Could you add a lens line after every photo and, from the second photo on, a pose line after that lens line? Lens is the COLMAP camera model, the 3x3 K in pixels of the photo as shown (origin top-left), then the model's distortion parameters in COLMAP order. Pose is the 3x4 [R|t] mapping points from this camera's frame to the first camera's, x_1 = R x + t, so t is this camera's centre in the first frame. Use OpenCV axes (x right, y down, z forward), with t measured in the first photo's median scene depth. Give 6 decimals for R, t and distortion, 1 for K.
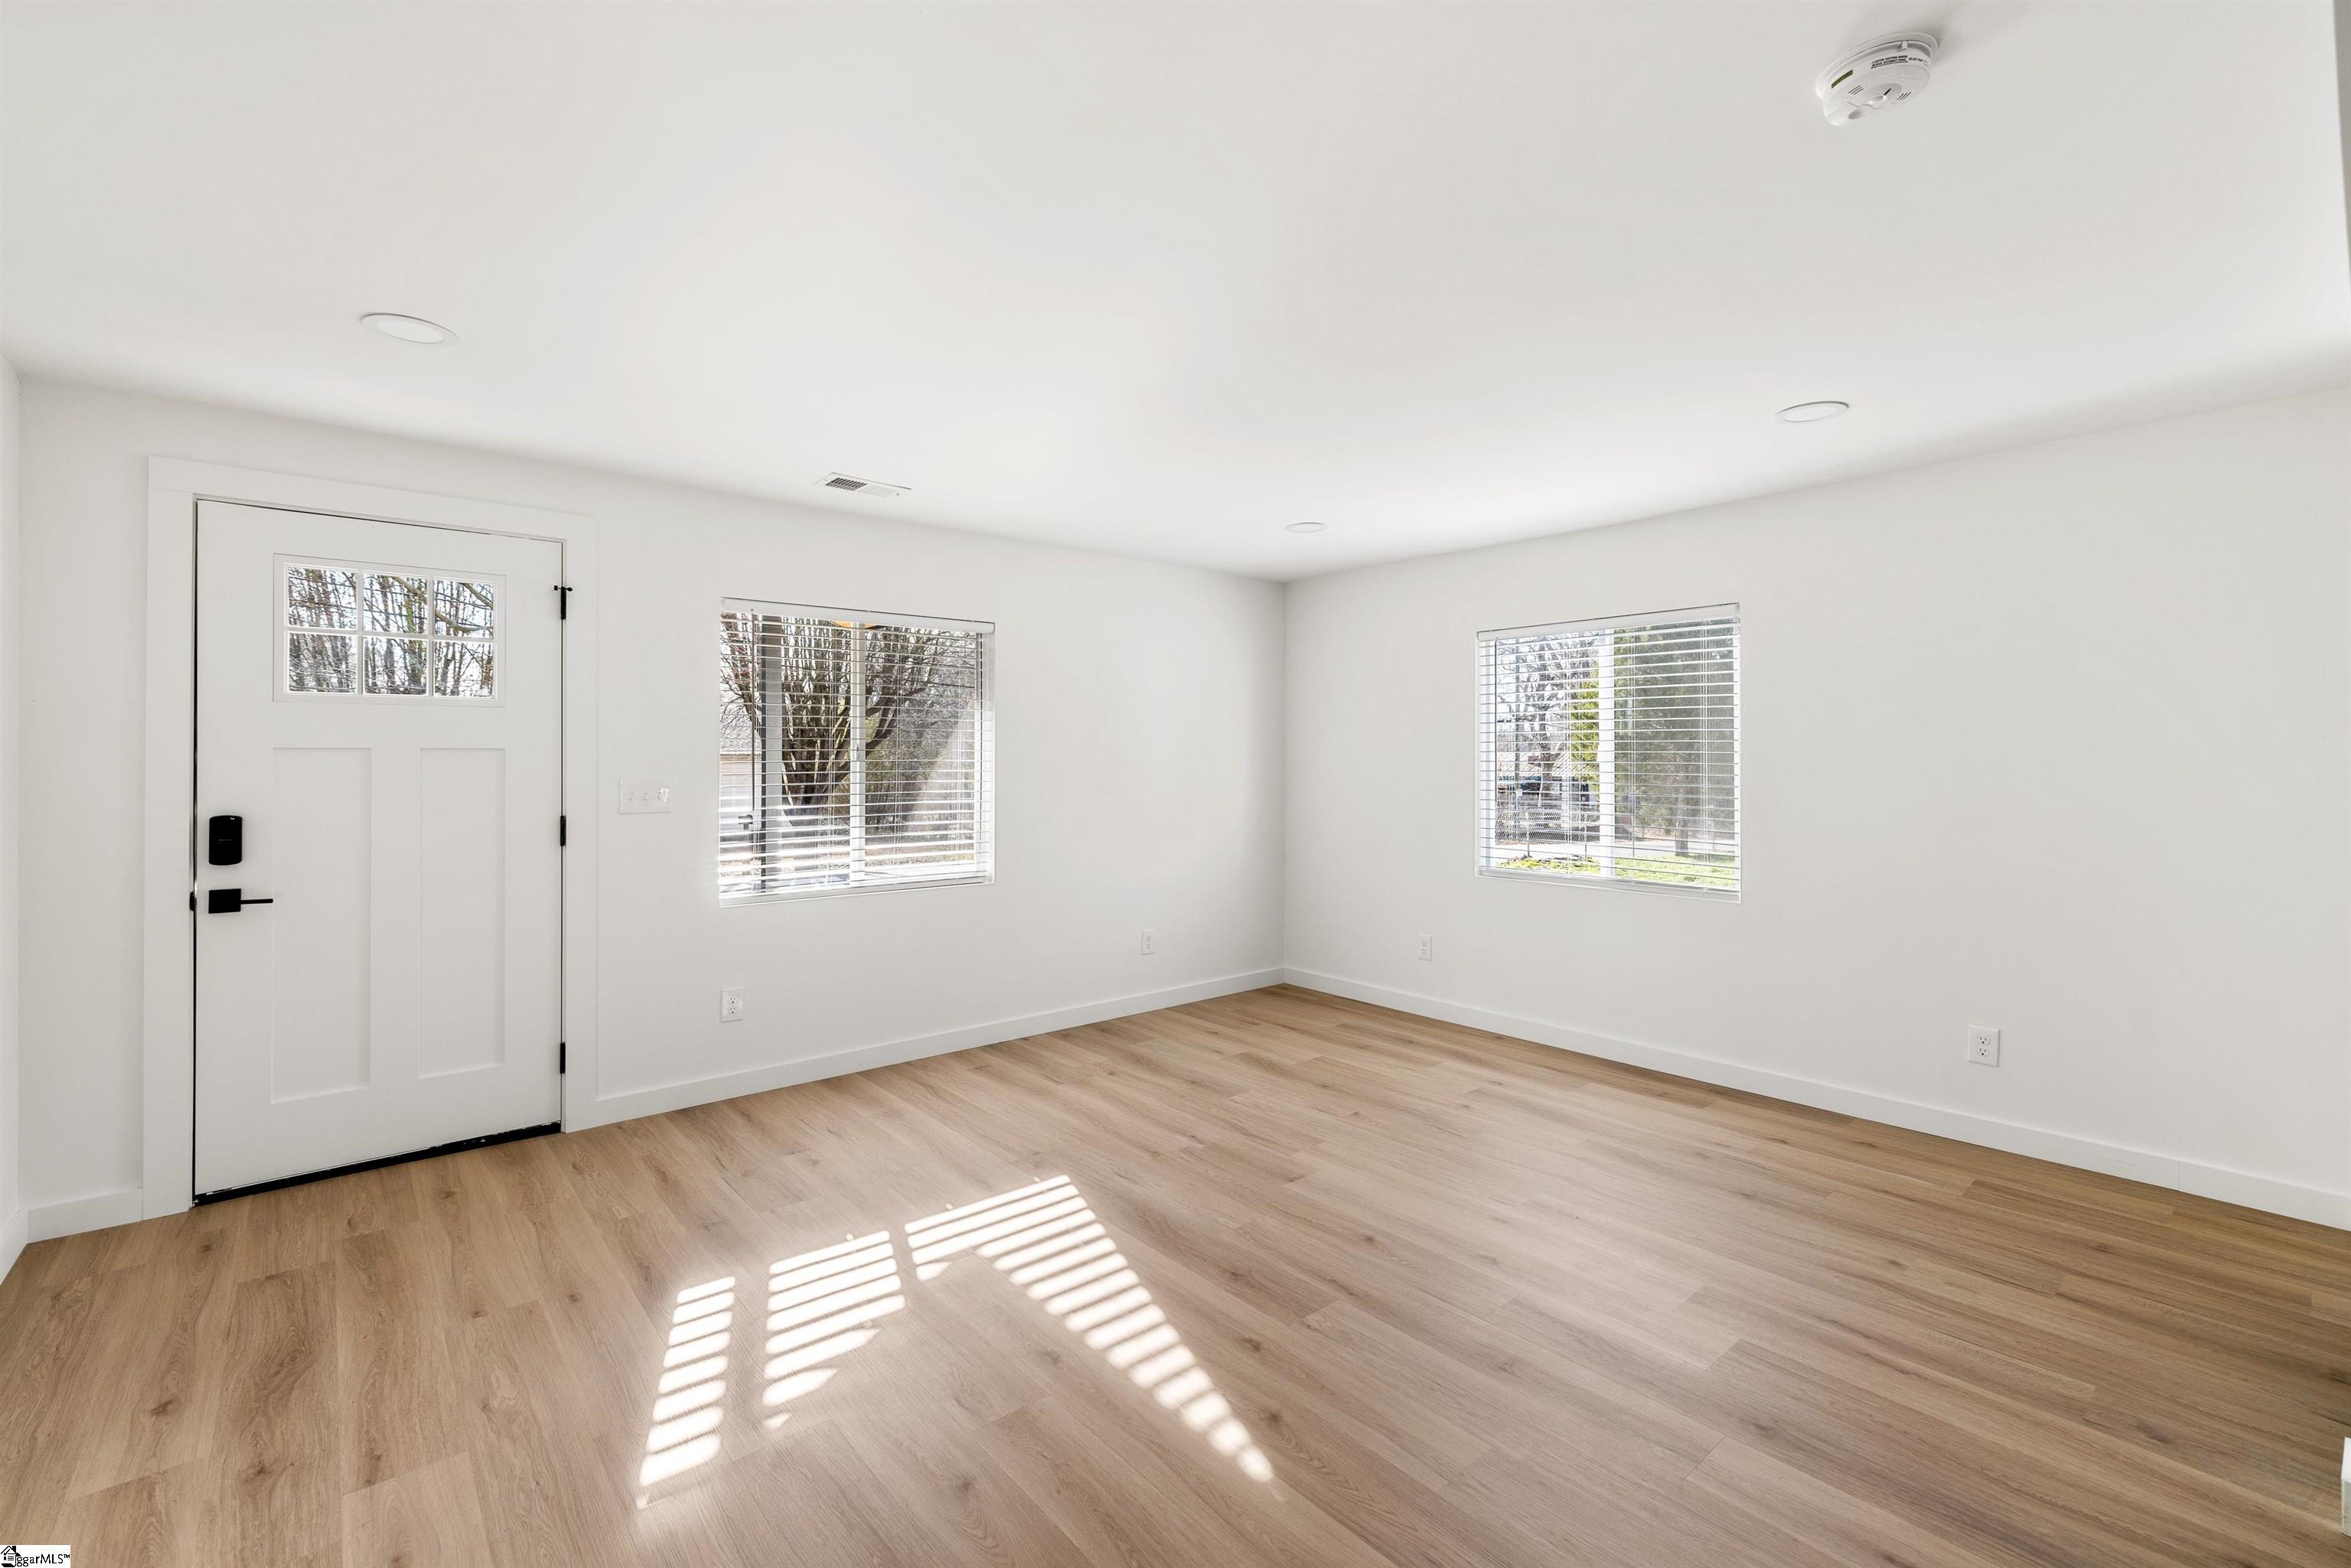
lens RADIAL K [[1005.8, 0, 1175.5], [0, 1005.8, 784.0], [0, 0, 1]] dist [-0.000699, -0.000115]
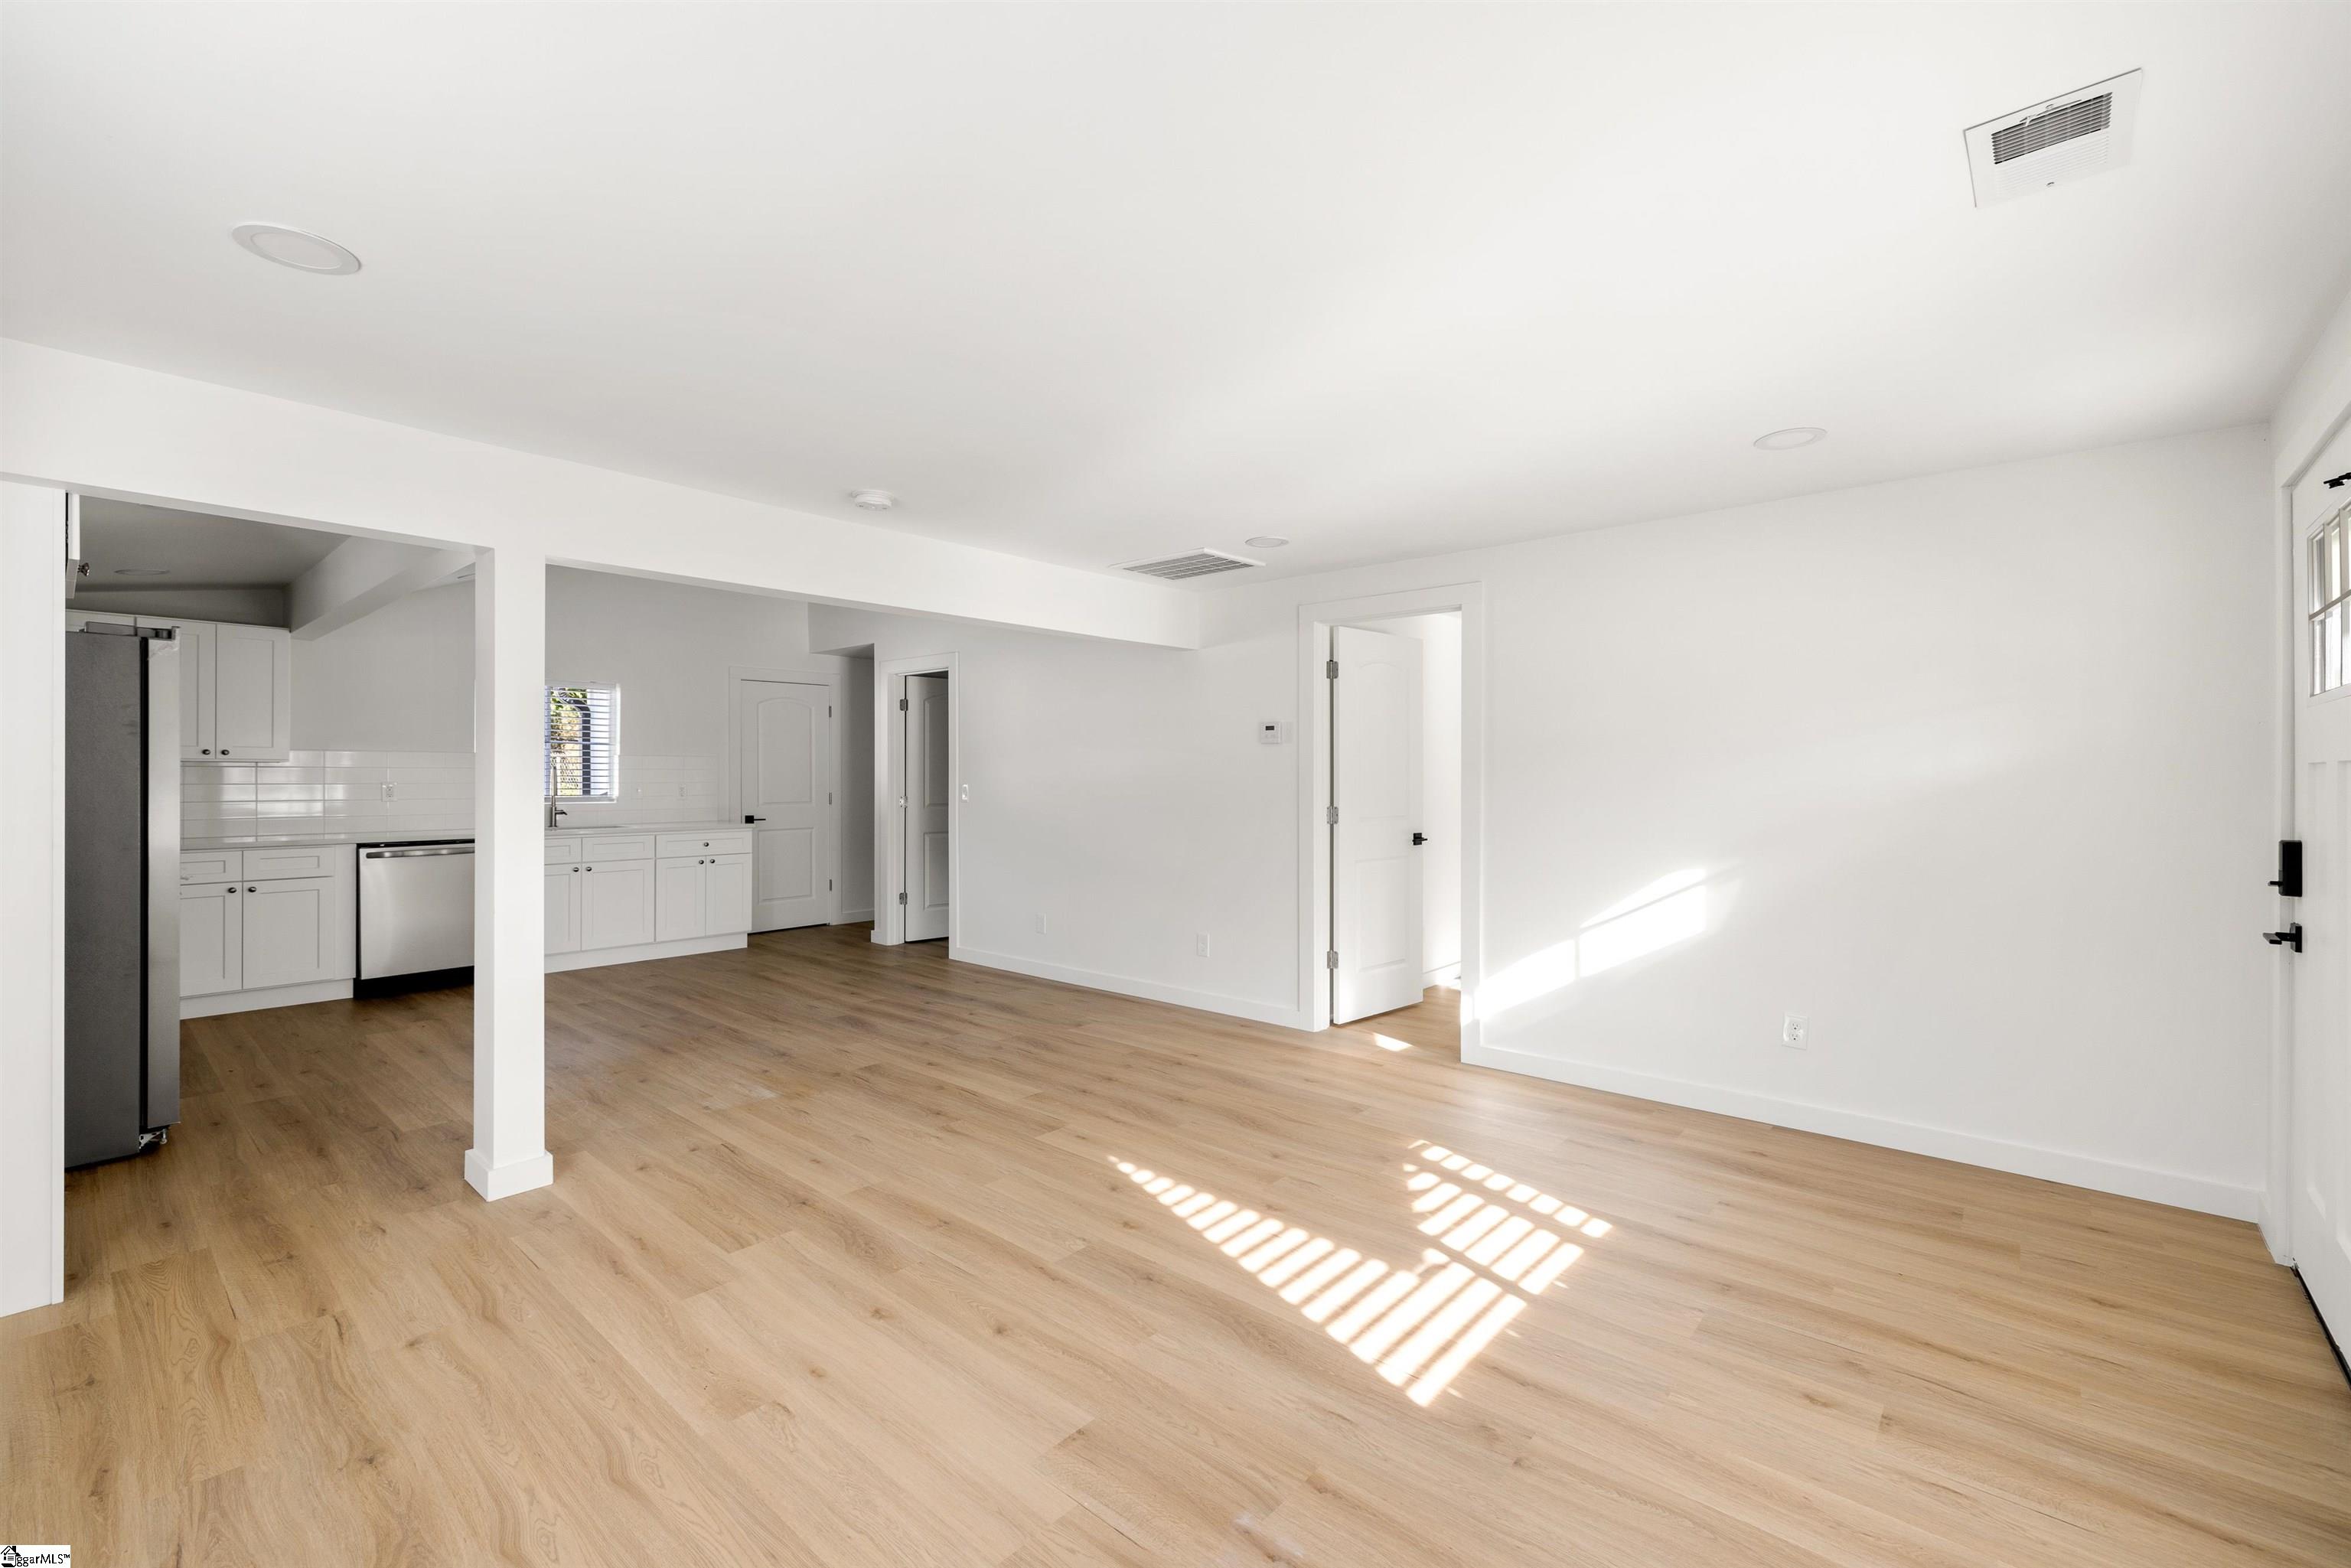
lens RADIAL K [[1005.8, 0, 1175.5], [0, 1005.8, 784.0], [0, 0, 1]] dist [-0.000699, -0.000115]
pose [[-0.989961, -0.000749, -0.141338, 0.174820], [-0.005437, 0.999447, 0.032789, -0.048379], [0.141235, 0.033229, -0.989418, 1.960816]]
